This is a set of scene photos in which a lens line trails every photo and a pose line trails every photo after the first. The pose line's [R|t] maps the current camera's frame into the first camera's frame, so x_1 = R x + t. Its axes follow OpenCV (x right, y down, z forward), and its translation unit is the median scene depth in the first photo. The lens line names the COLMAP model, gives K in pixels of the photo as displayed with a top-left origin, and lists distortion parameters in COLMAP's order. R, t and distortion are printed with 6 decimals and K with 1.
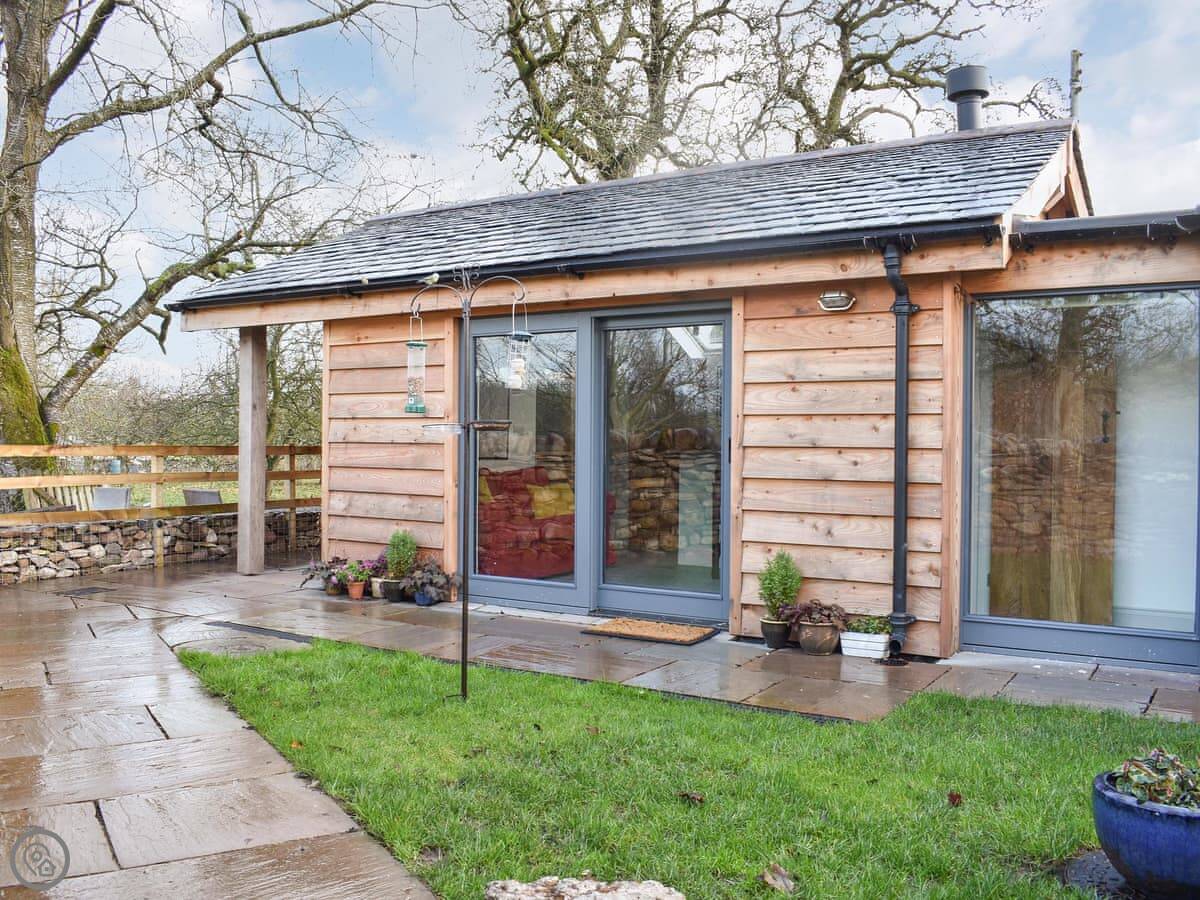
lens RADIAL K [[1077.1, 0, 604.7], [0, 1077.1, 451.5], [0, 0, 1]] dist [-0.085942, -0.001318]
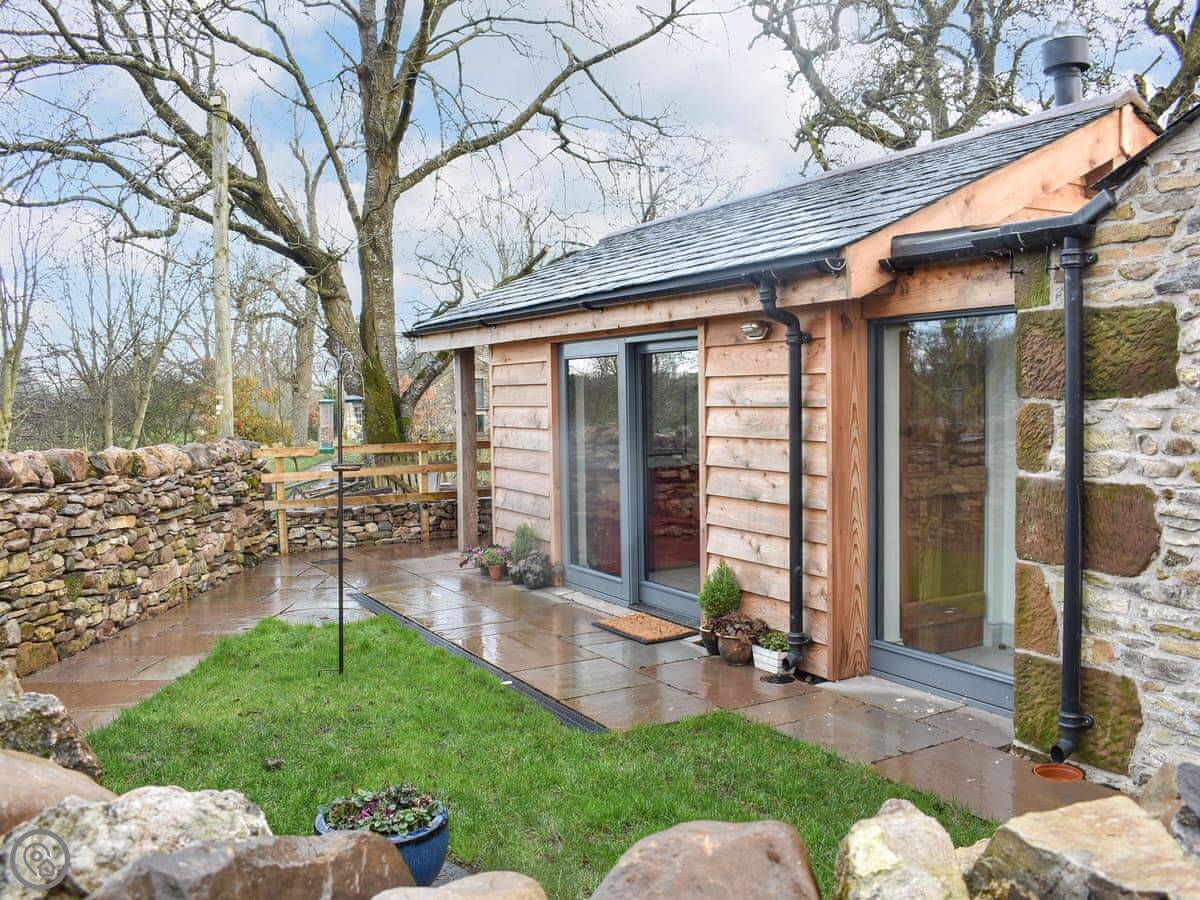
lens RADIAL K [[1077.1, 0, 604.7], [0, 1077.1, 451.5], [0, 0, 1]] dist [-0.085942, -0.001318]
pose [[0.879030, 0.004359, -0.476747, 0.471463], [0.015629, 0.999157, 0.037953, -0.051897], [0.476510, -0.040813, 0.878221, 0.002696]]
